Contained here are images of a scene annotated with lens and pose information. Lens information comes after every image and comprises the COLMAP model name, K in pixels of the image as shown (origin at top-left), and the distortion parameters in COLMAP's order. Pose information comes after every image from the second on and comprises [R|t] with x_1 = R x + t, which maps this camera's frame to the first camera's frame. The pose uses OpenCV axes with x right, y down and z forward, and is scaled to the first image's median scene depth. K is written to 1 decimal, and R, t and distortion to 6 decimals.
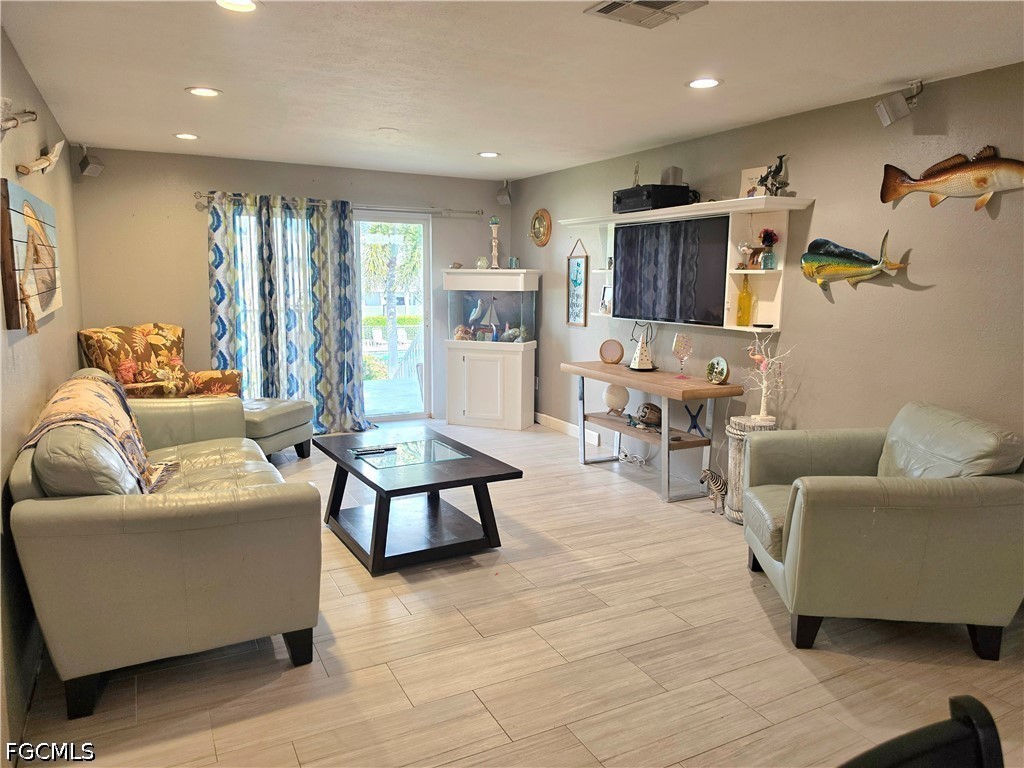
lens RADIAL K [[714.3, 0, 516.7], [0, 714.3, 380.8], [0, 0, 1]] dist [0.062248, -0.090724]
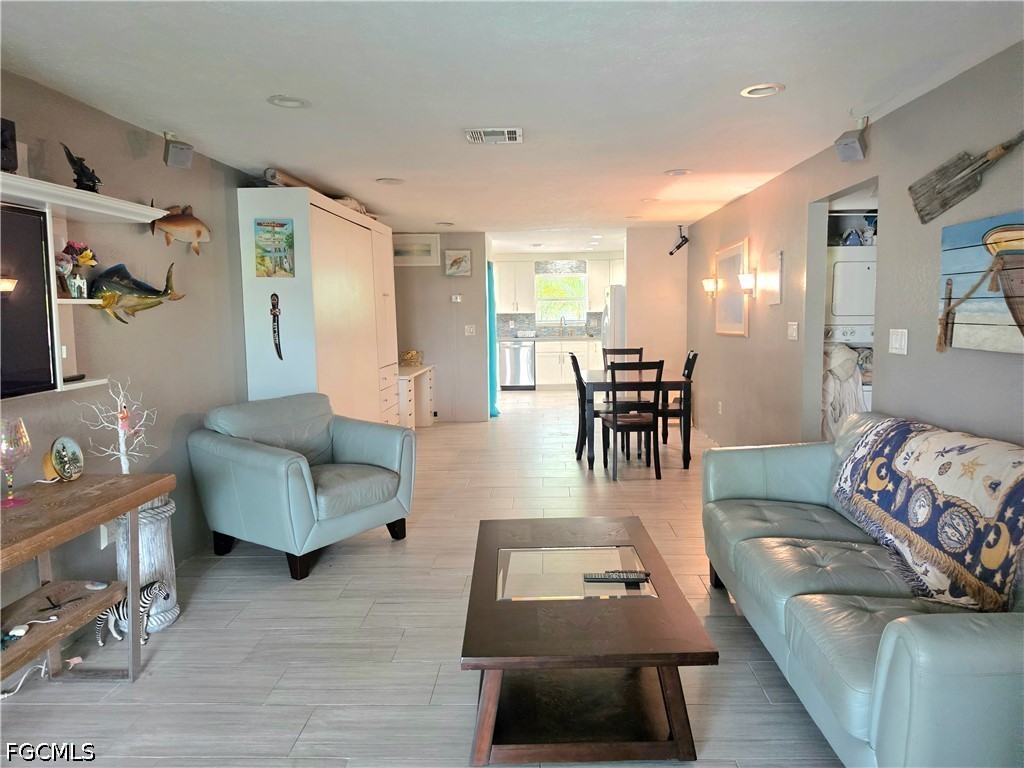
lens RADIAL K [[714.3, 0, 516.3], [0, 714.3, 383.5], [0, 0, 1]] dist [0.062248, -0.090724]
pose [[-0.865282, -0.053942, 0.498374, -0.283725], [0.077424, 0.967883, 0.239183, -0.152742], [-0.495270, 0.245547, -0.833315, 1.013371]]
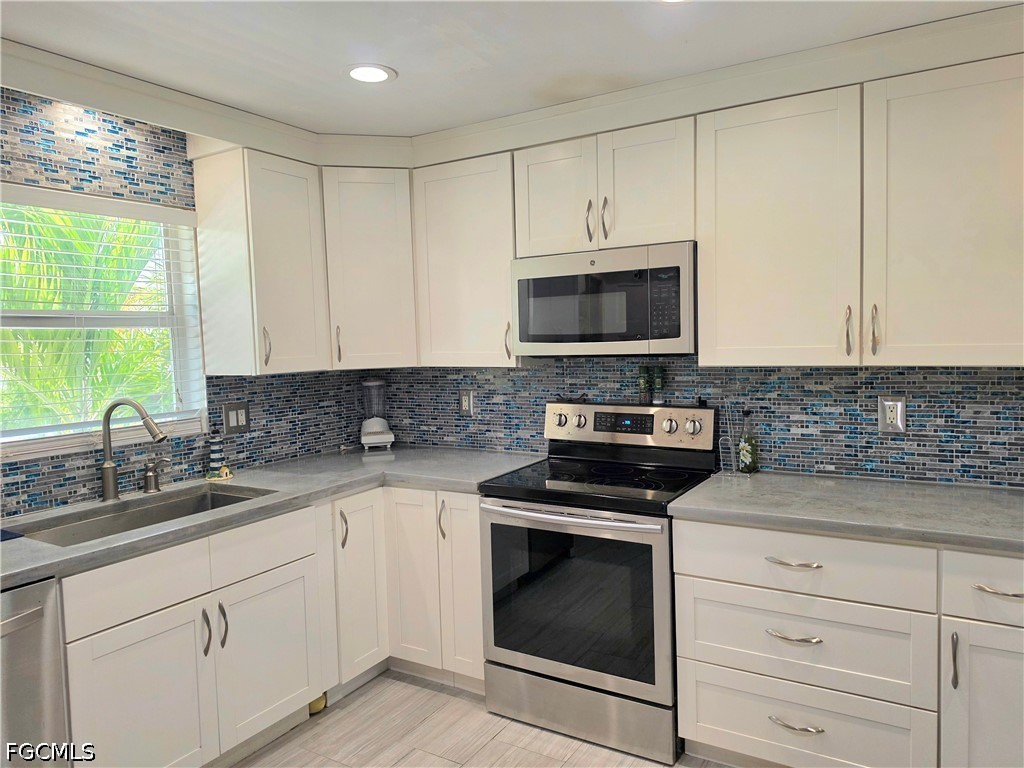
lens RADIAL K [[714.3, 0, 512.0], [0, 714.3, 370.0], [0, 0, 1]] dist [0.062248, -0.090724]
pose [[-0.861017, 0.033647, -0.507462, 0.681973], [-0.061079, 0.983746, 0.168861, 0.066931], [0.504895, 0.176387, -0.844967, -0.388814]]
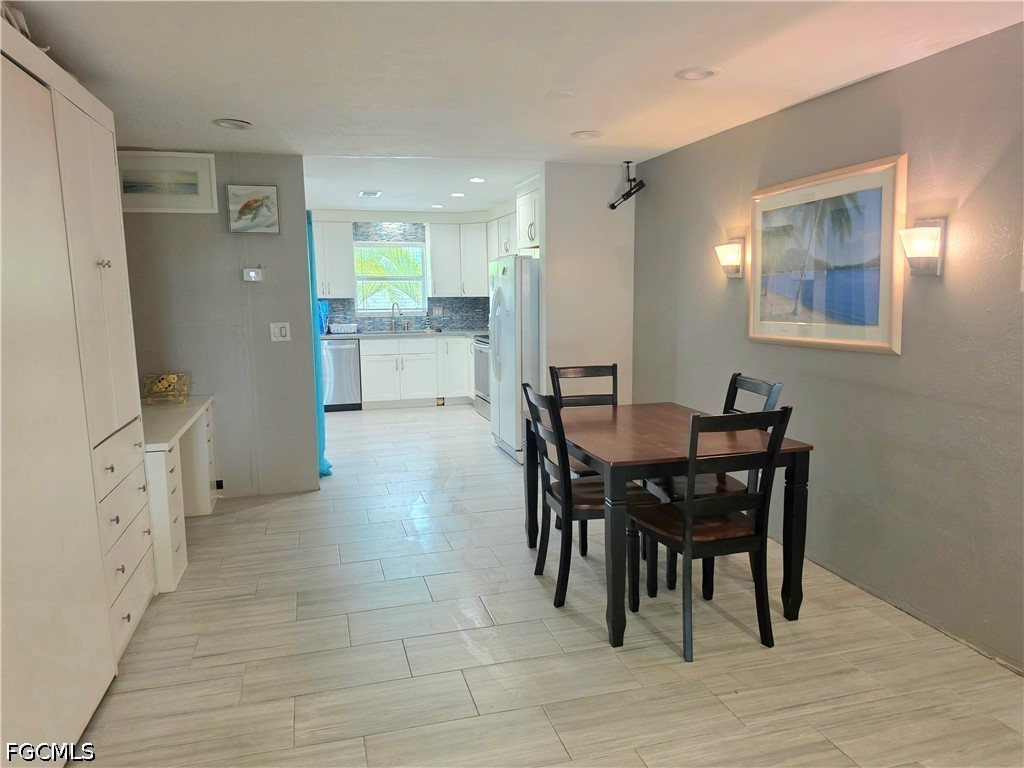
lens RADIAL K [[714.3, 0, 505.5], [0, 714.3, 382.2], [0, 0, 1]] dist [0.062248, -0.090724]
pose [[-0.977332, -0.032039, 0.209274, 0.119412], [0.028504, 0.959571, 0.280021, -0.080908], [-0.209785, 0.279639, -0.936906, 0.533175]]
